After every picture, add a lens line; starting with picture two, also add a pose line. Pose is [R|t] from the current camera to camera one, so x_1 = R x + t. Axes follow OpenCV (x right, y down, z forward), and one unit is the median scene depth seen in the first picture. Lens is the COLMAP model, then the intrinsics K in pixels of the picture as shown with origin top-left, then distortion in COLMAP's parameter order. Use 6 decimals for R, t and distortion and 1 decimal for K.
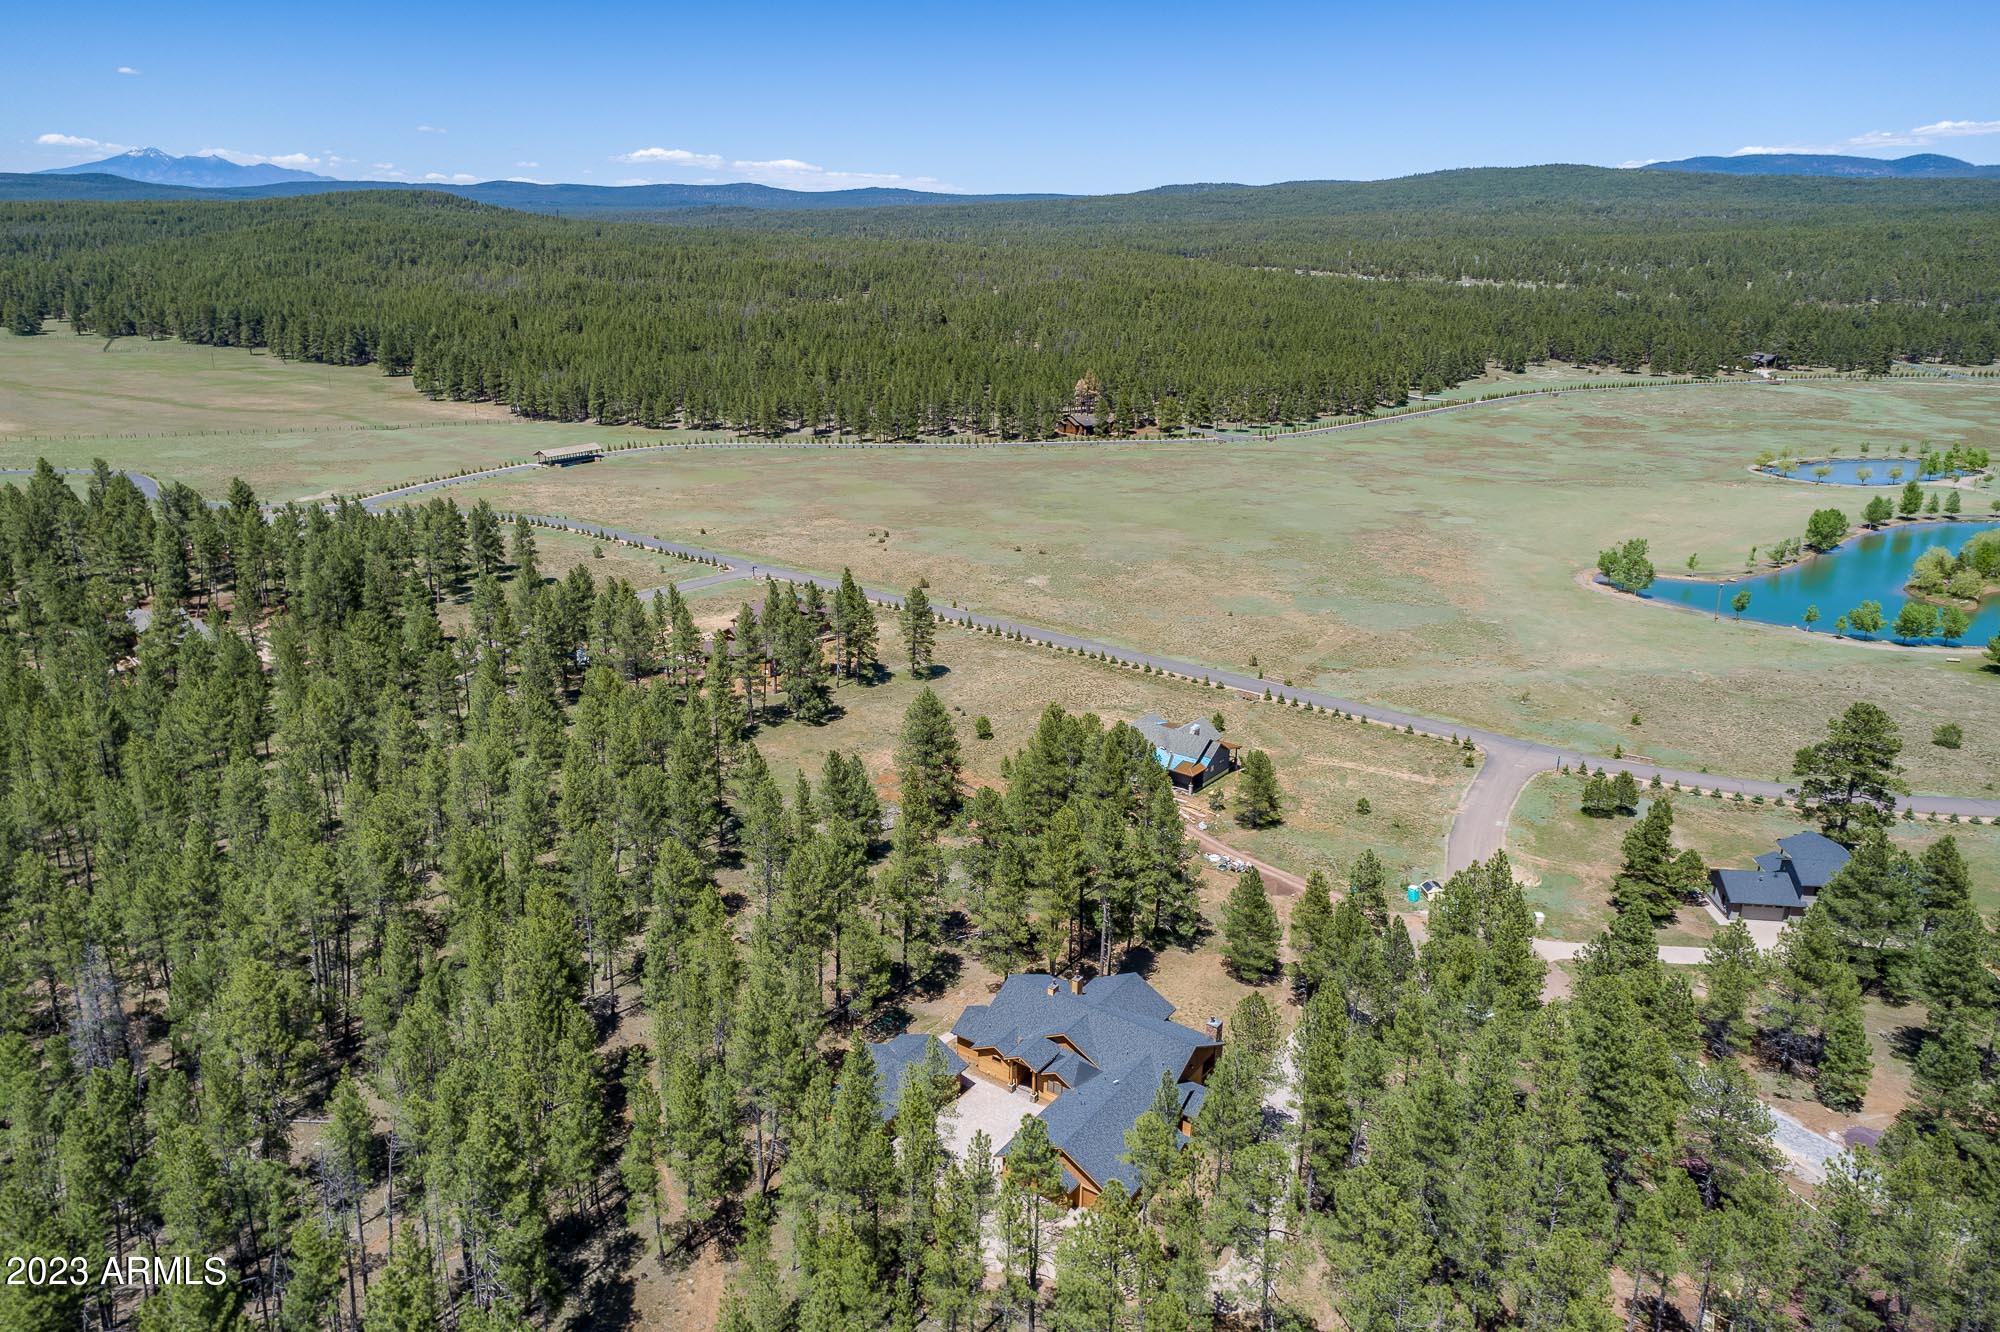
lens RADIAL K [[1329.0, 0, 1004.4], [0, 1329.0, 674.2], [0, 0, 1]] dist [0.040790, 0.034605]
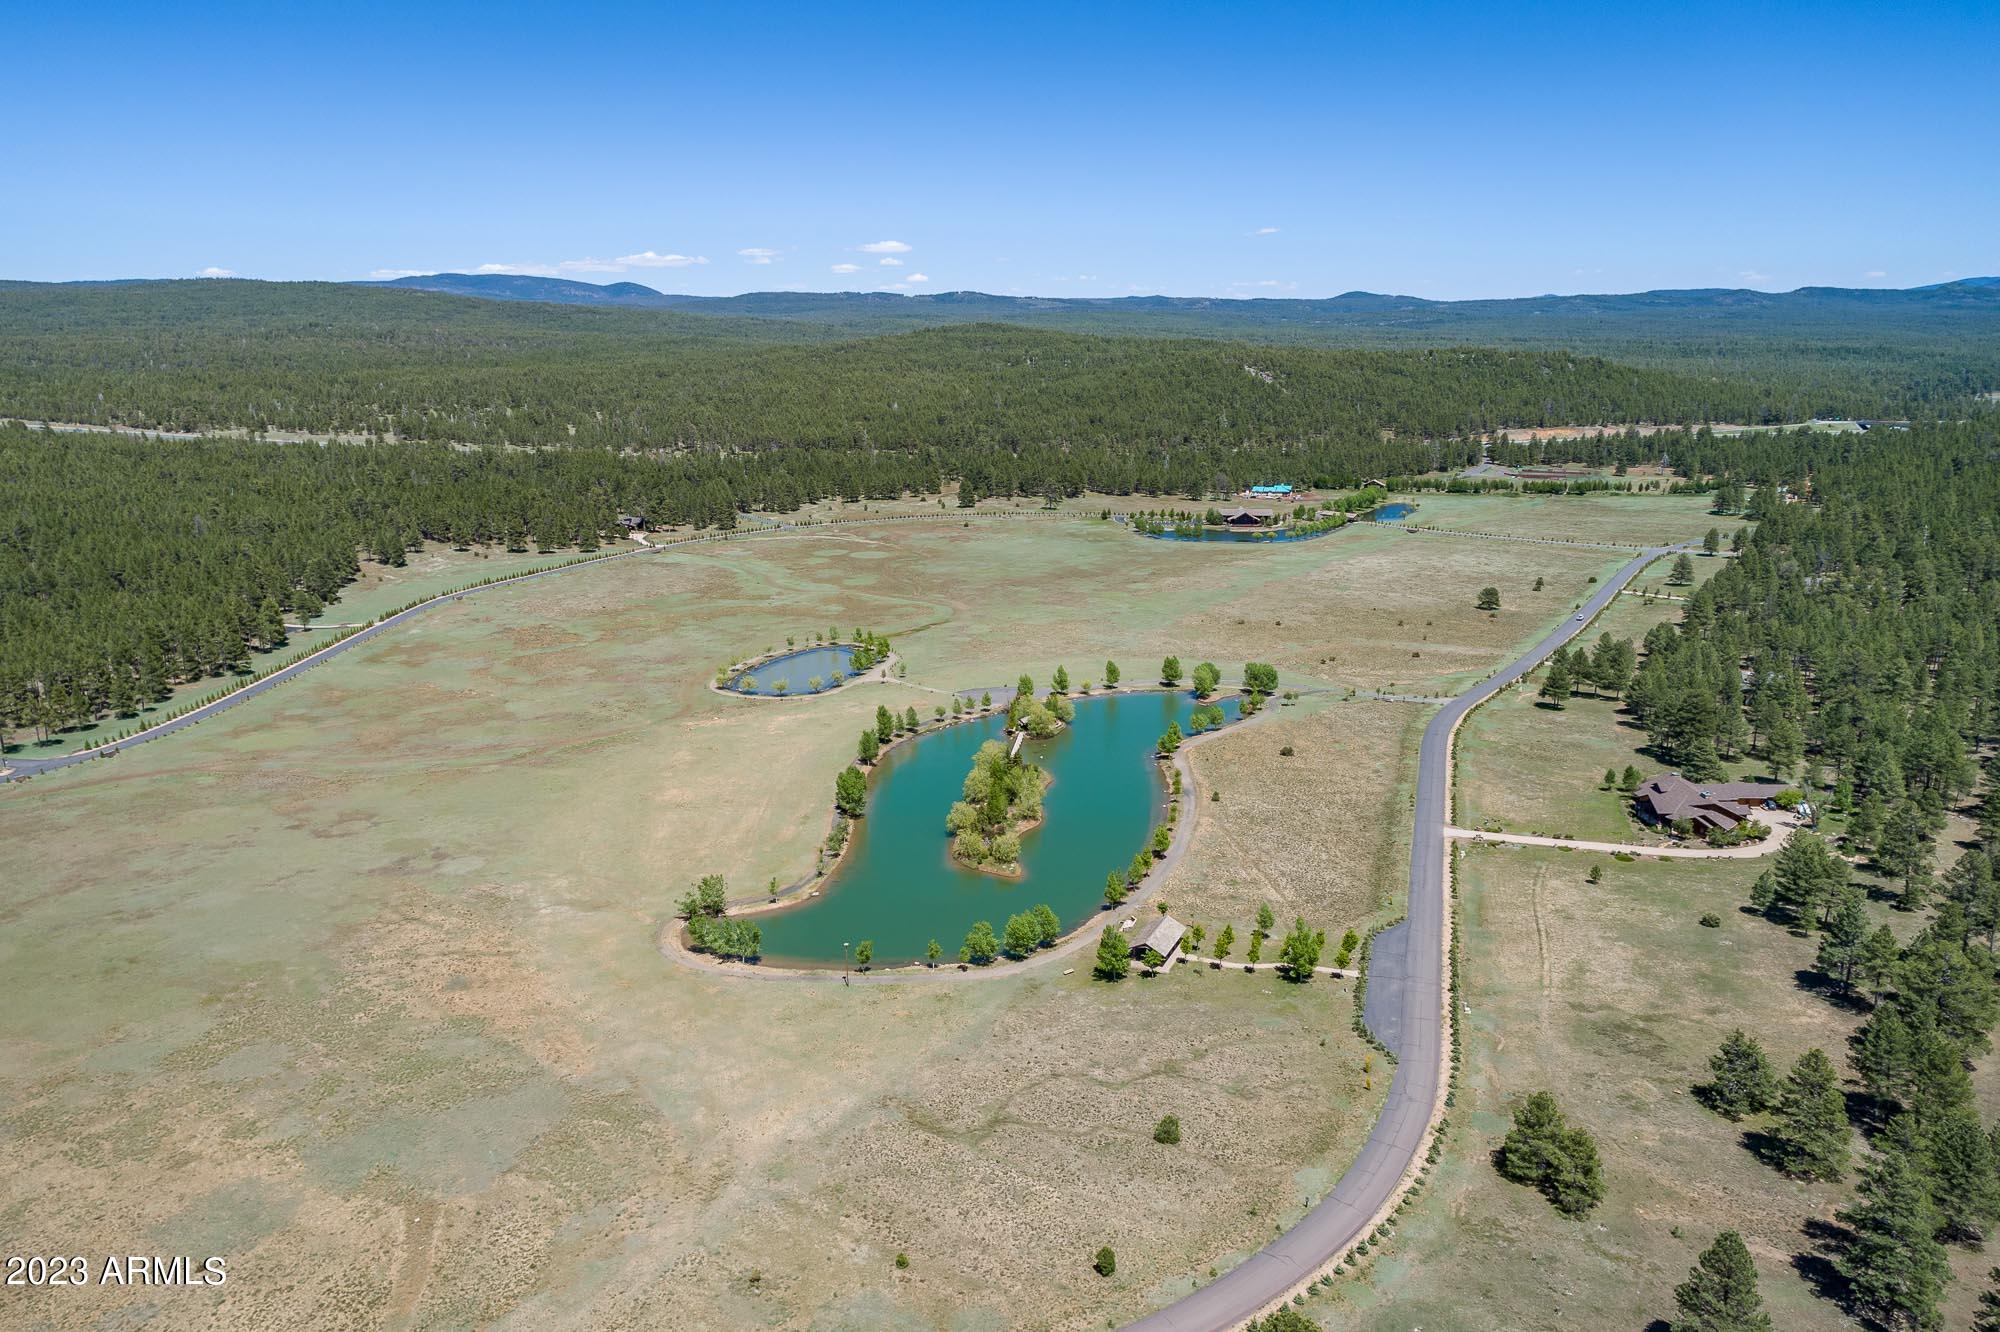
lens RADIAL K [[1329.0, 0, 1009.4], [0, 1329.0, 665.4], [0, 0, 1]] dist [0.040790, 0.034605]
pose [[0.675005, -0.190970, 0.712670, 0.019094], [0.246217, 0.968855, 0.026415, -0.134177], [-0.695518, 0.157641, 0.701002, 0.175412]]
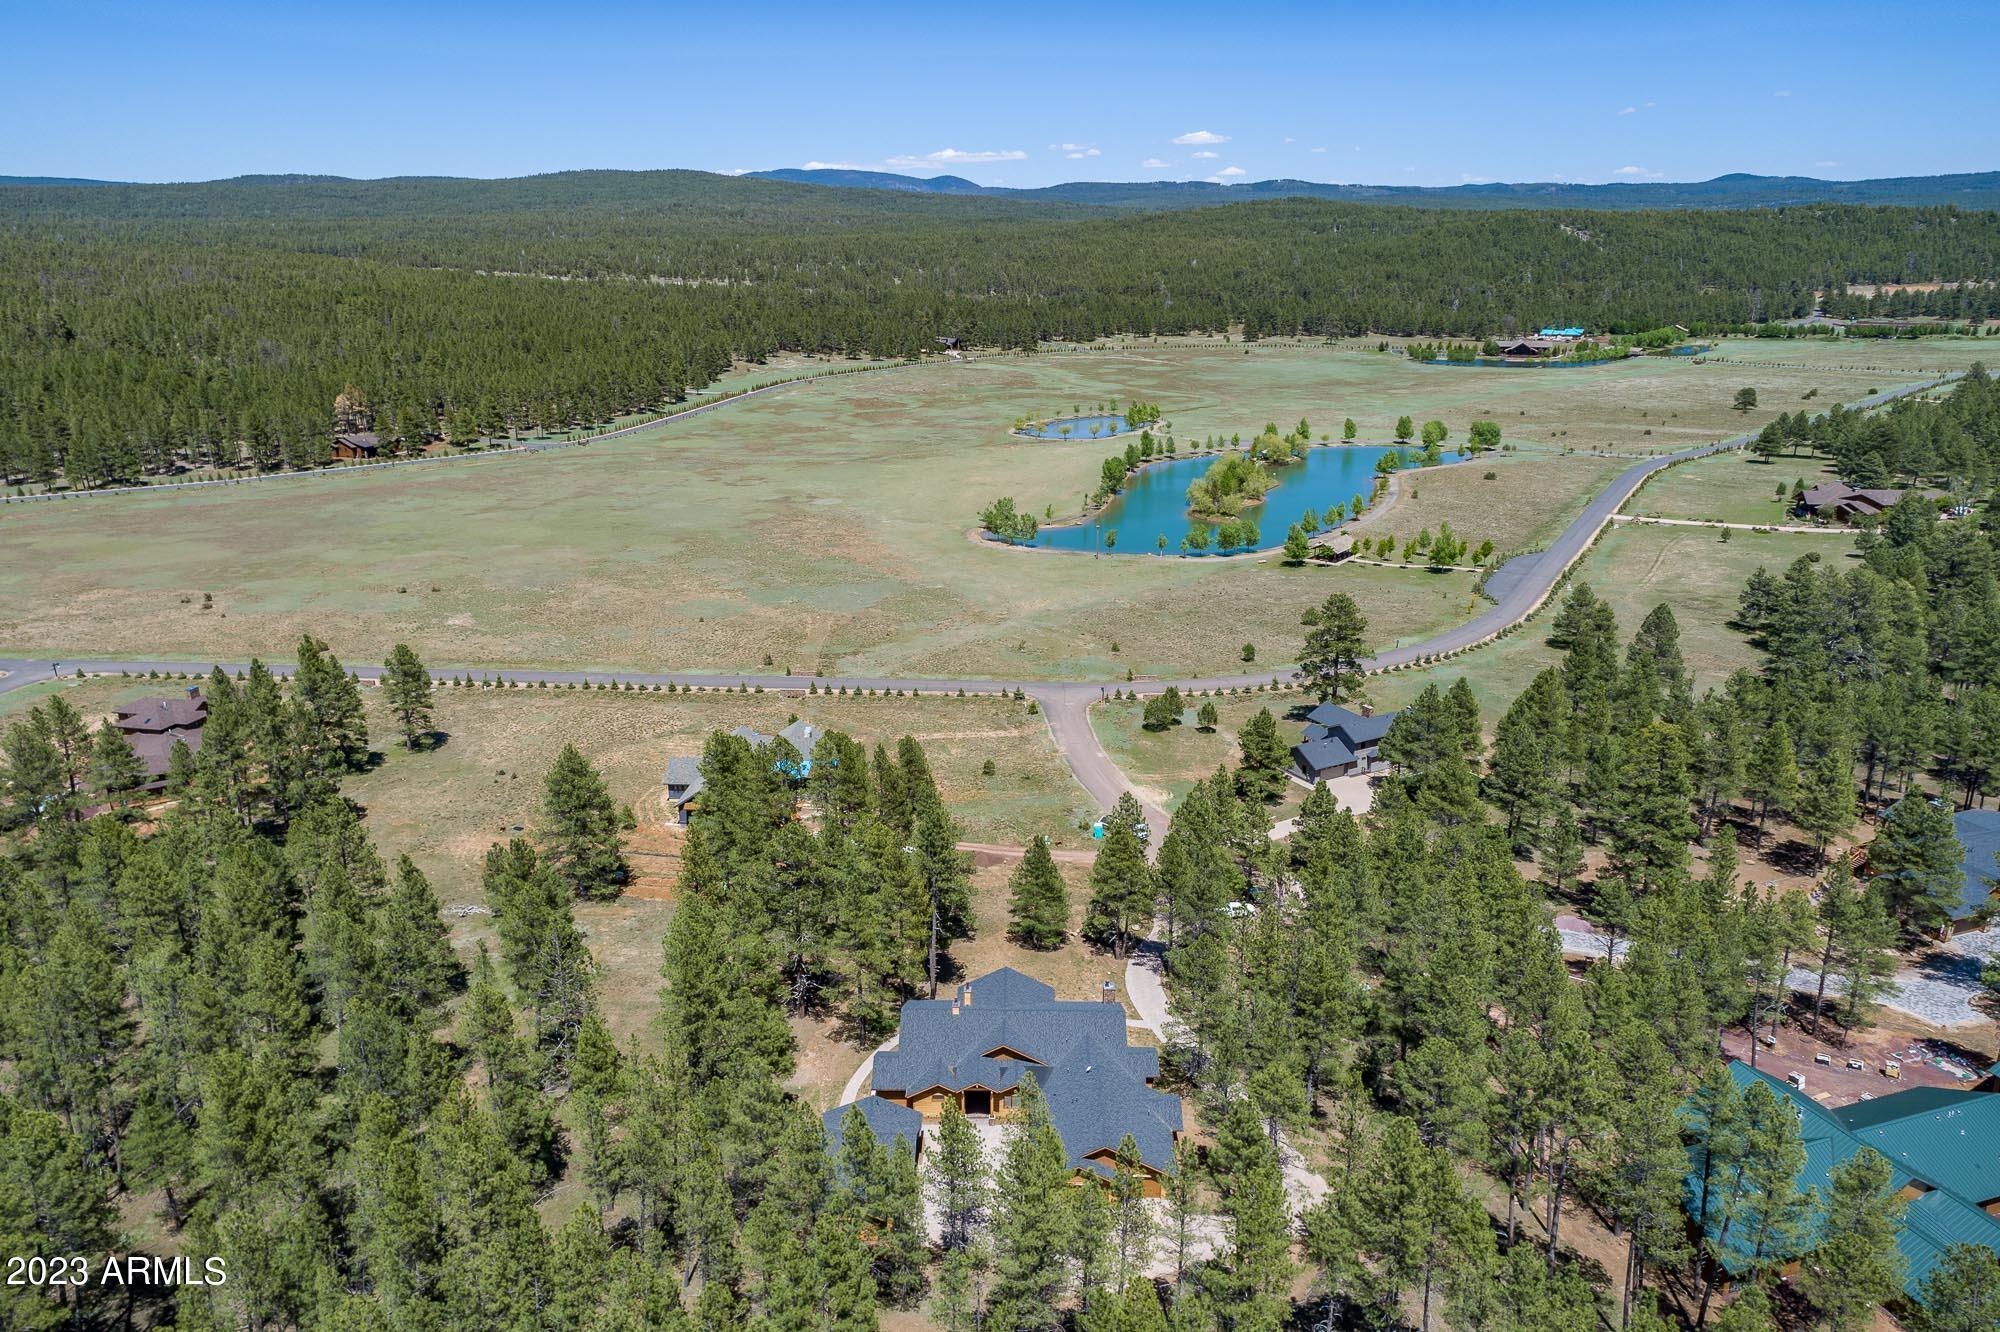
lens RADIAL K [[1329.0, 0, 1006.6], [0, 1329.0, 659.2], [0, 0, 1]] dist [0.040790, 0.034605]
pose [[0.823593, -0.181995, 0.537189, -0.101437], [0.187719, 0.981209, 0.044623, -0.011084], [-0.535216, 0.064089, 0.842280, 0.041374]]
